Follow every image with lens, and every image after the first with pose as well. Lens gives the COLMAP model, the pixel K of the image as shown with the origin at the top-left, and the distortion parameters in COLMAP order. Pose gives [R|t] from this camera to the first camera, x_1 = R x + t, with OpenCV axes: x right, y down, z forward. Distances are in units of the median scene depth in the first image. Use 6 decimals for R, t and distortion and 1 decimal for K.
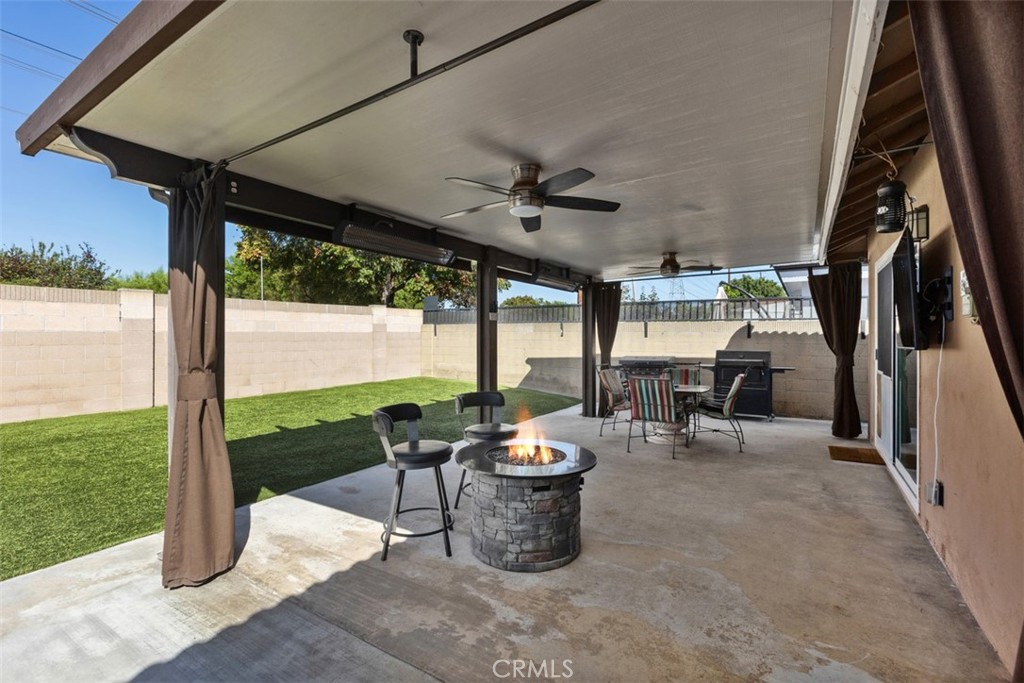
lens RADIAL K [[458.2, 0, 502.7], [0, 458.2, 333.2], [0, 0, 1]] dist [0.003863, -0.001705]
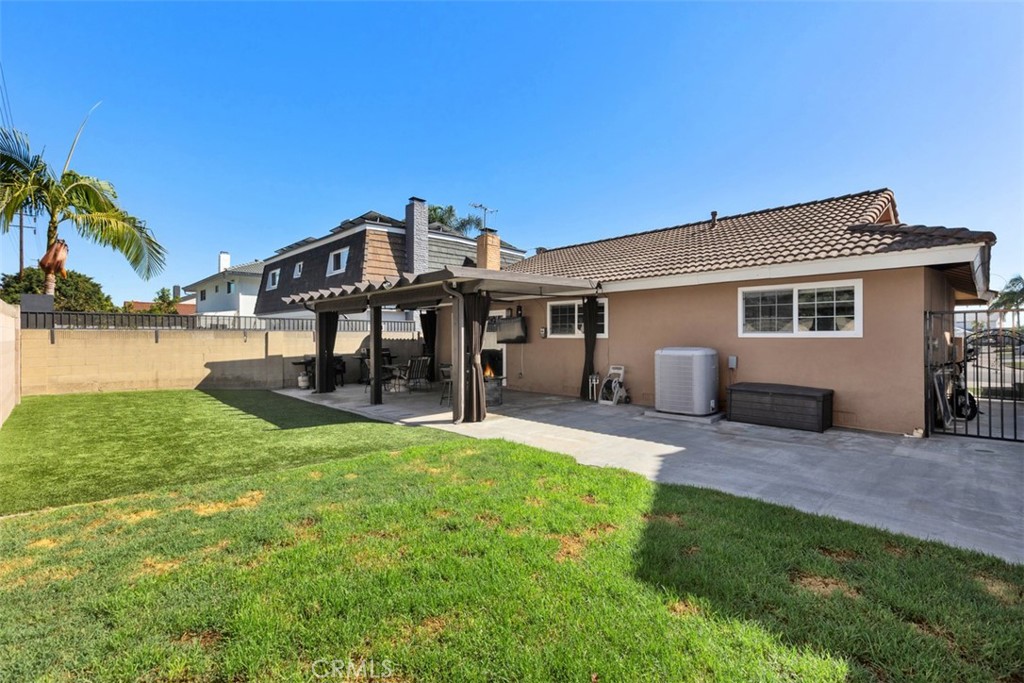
lens RADIAL K [[458.2, 0, 507.8], [0, 458.2, 340.2], [0, 0, 1]] dist [0.003863, -0.001705]
pose [[0.220712, -0.008024, 0.975306, -0.834307], [-0.000503, 0.999965, 0.008341, -0.007897], [-0.975339, -0.002332, 0.220701, 0.040778]]
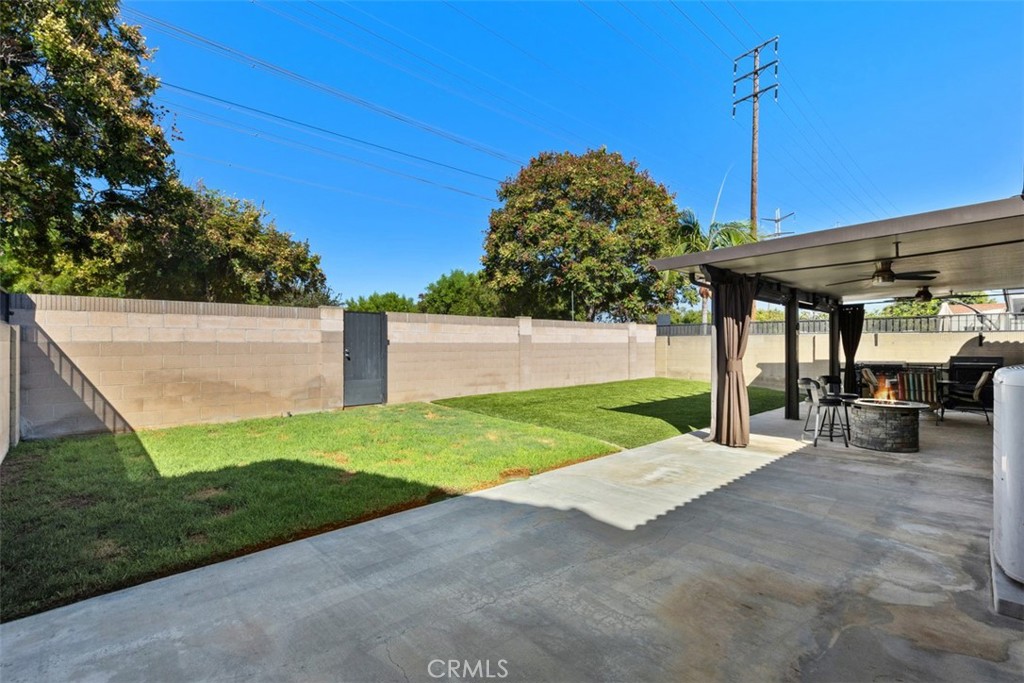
lens RADIAL K [[458.2, 0, 525.7], [0, 458.2, 342.2], [0, 0, 1]] dist [0.003863, -0.001705]
pose [[0.973706, -0.002808, -0.227793, -0.267134], [0.002110, 0.999992, -0.003308, 0.000473], [0.227801, 0.002741, 0.973704, -0.347714]]
